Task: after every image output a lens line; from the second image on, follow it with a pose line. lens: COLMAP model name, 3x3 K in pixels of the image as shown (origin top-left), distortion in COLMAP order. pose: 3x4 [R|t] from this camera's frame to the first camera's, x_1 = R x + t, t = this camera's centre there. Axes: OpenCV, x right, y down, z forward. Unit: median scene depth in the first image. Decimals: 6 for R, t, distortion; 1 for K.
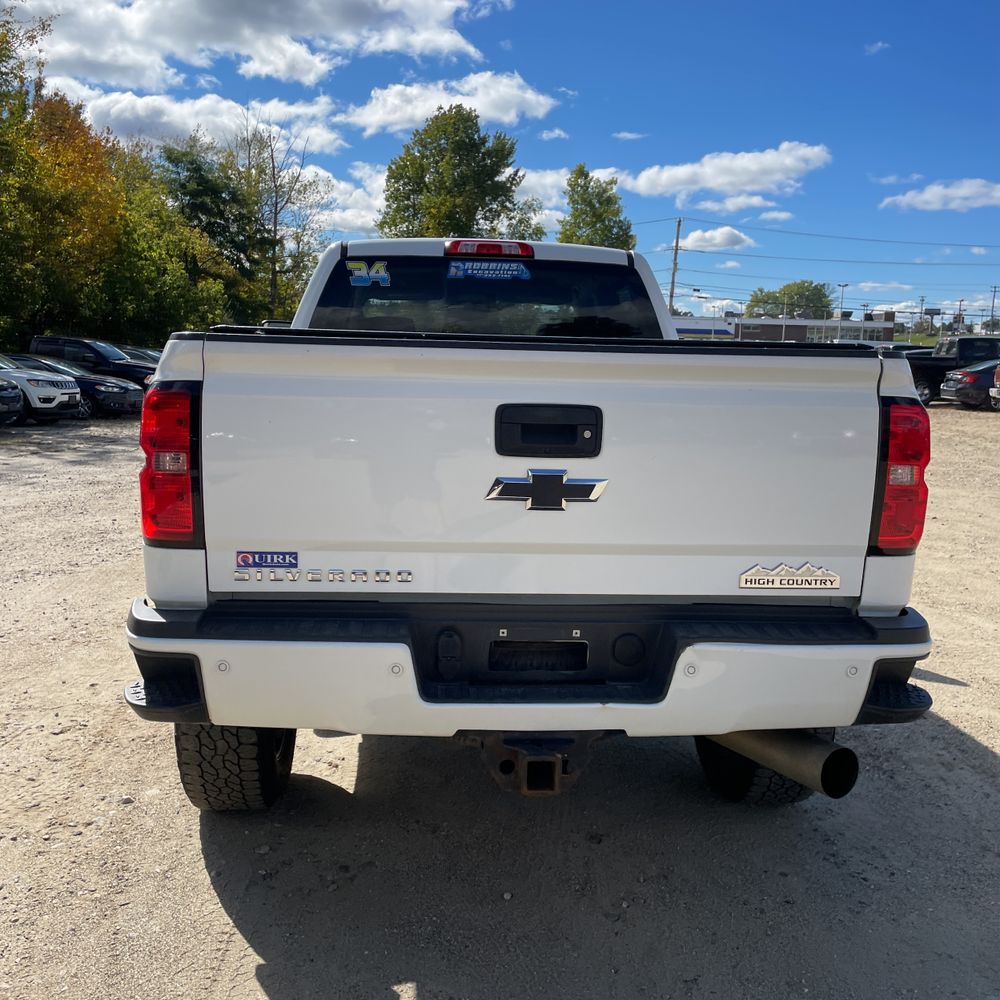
lens RADIAL K [[1013.8, 0, 509.0], [0, 1013.8, 521.5], [0, 0, 1]] dist [0.036024, 0.000000]
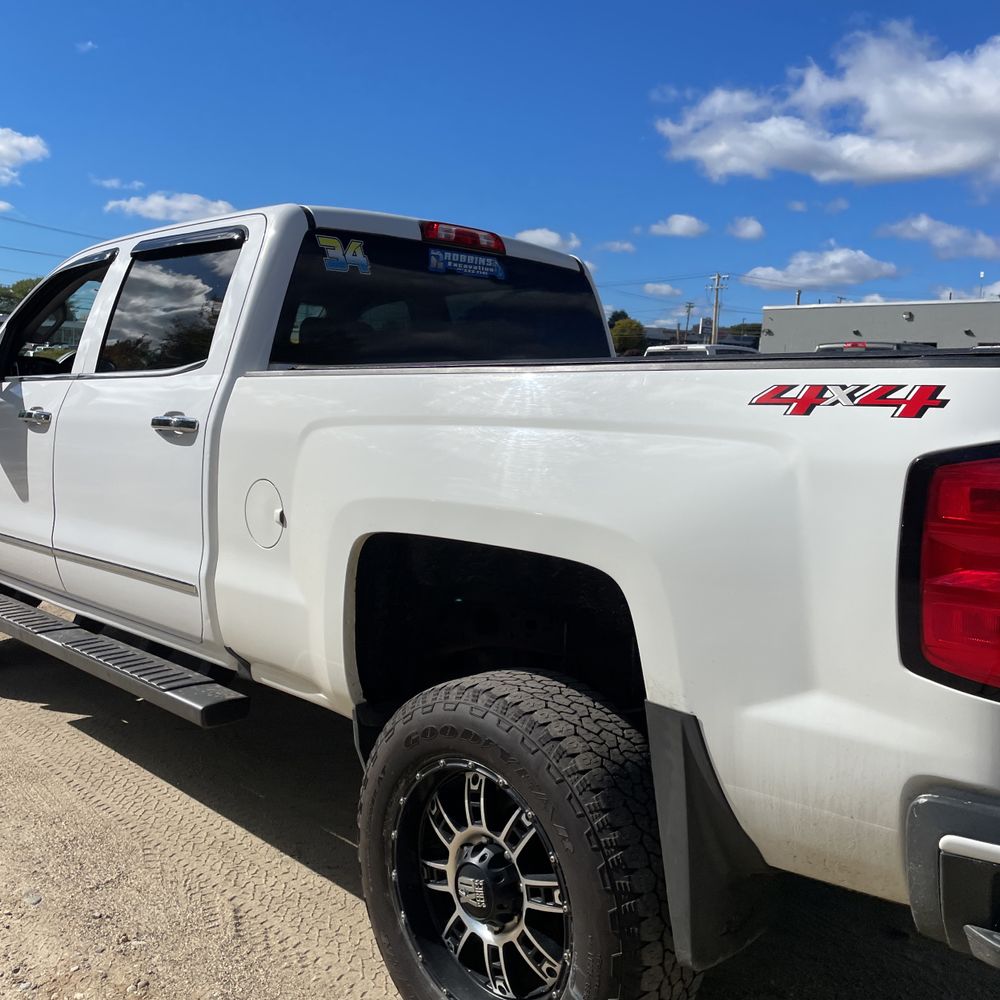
lens RADIAL K [[1013.8, 0, 523.1], [0, 1013.8, 489.4], [0, 0, 1]] dist [0.036024, 0.000000]
pose [[0.750648, -0.063741, 0.657620, -0.072775], [0.086050, 0.996289, -0.001655, -0.009566], [-0.655074, 0.057831, 0.753348, 0.054515]]
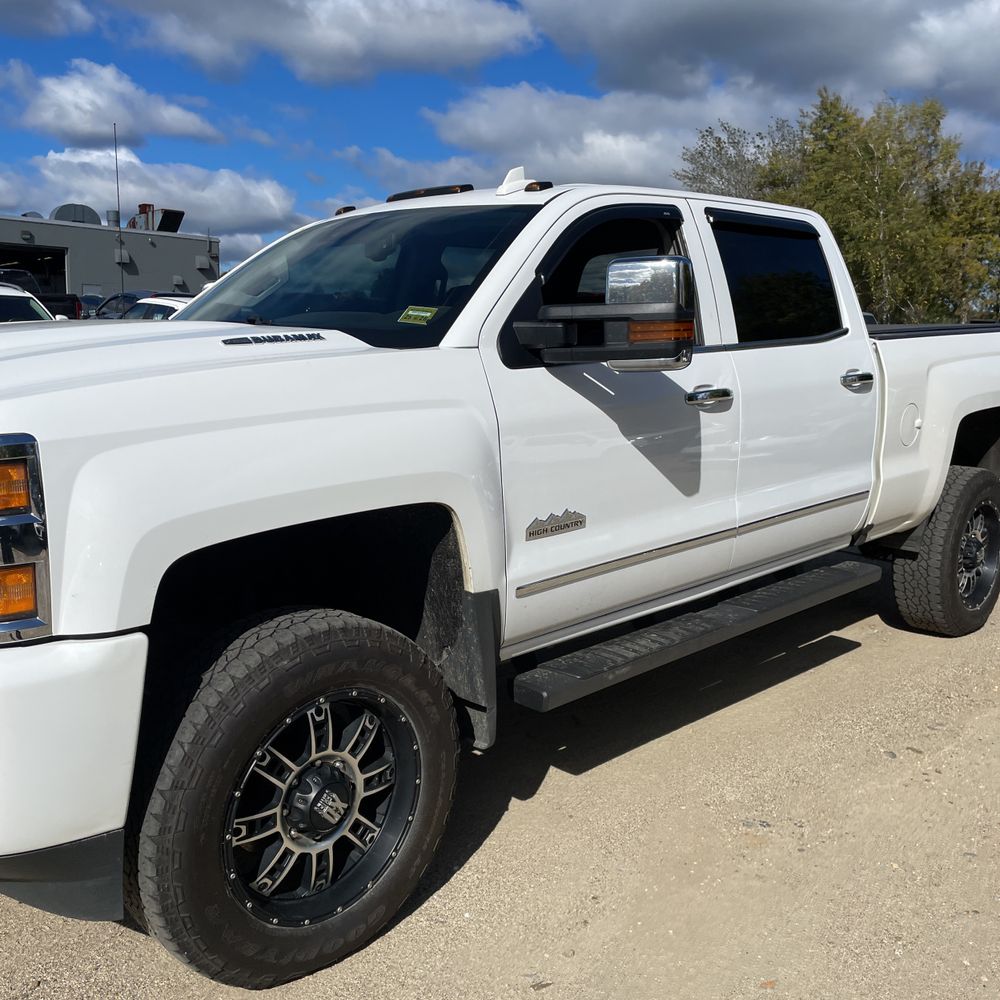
lens RADIAL K [[1013.8, 0, 499.6], [0, 1013.8, 481.2], [0, 0, 1]] dist [0.036024, 0.000000]
pose [[-0.643790, -0.142033, 0.751905, -0.103137], [0.095663, 0.959974, 0.263245, -0.044284], [-0.759199, 0.241405, -0.604434, 0.262382]]
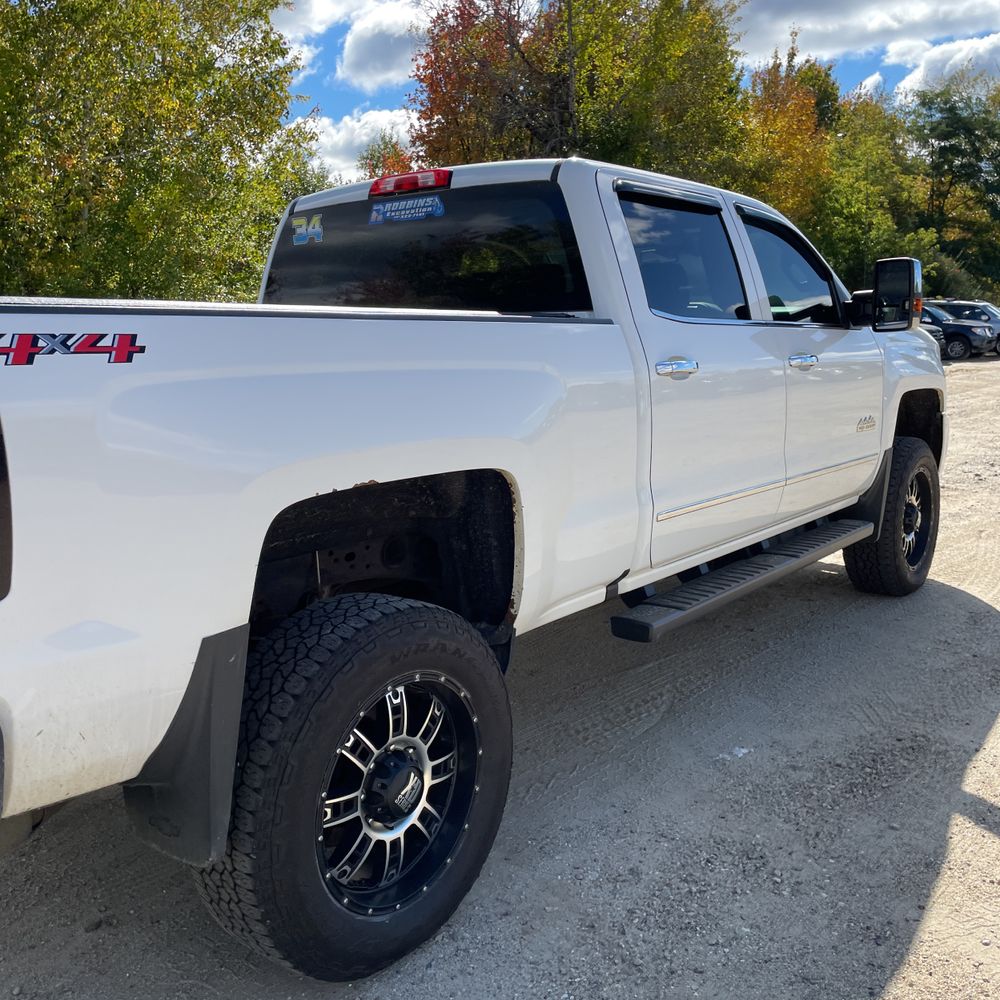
lens RADIAL K [[1013.8, 0, 515.7], [0, 1013.8, 516.9], [0, 0, 1]] dist [0.036024, 0.000000]
pose [[0.737968, 0.083427, -0.669659, 0.086356], [-0.060401, 0.996512, 0.057584, -0.007587], [0.672128, -0.002047, 0.740433, 0.063777]]
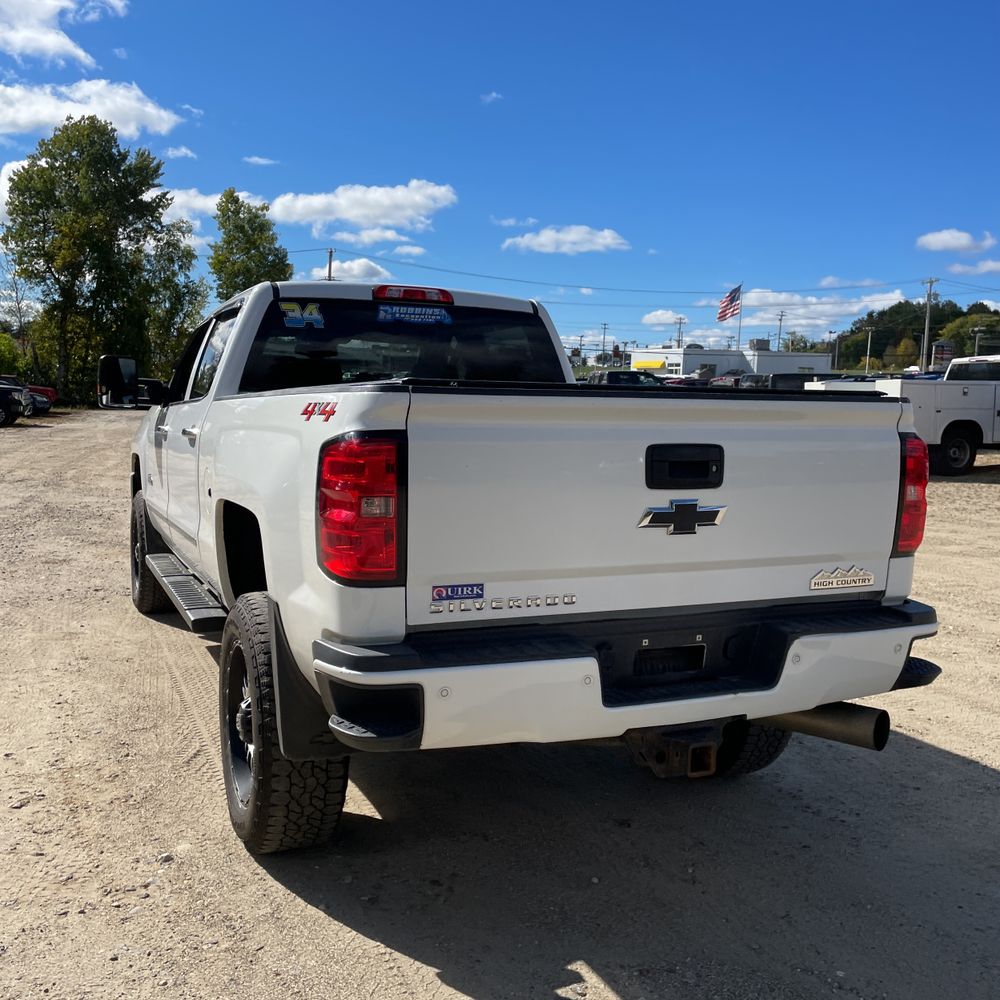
lens RADIAL K [[1013.8, 0, 512.0], [0, 1013.8, 539.6], [0, 0, 1]] dist [0.036024, 0.000000]
pose [[0.940326, -0.050701, 0.336477, -0.040952], [0.054228, 0.998528, -0.001086, -0.001070], [-0.335927, 0.019267, 0.941691, -0.003056]]
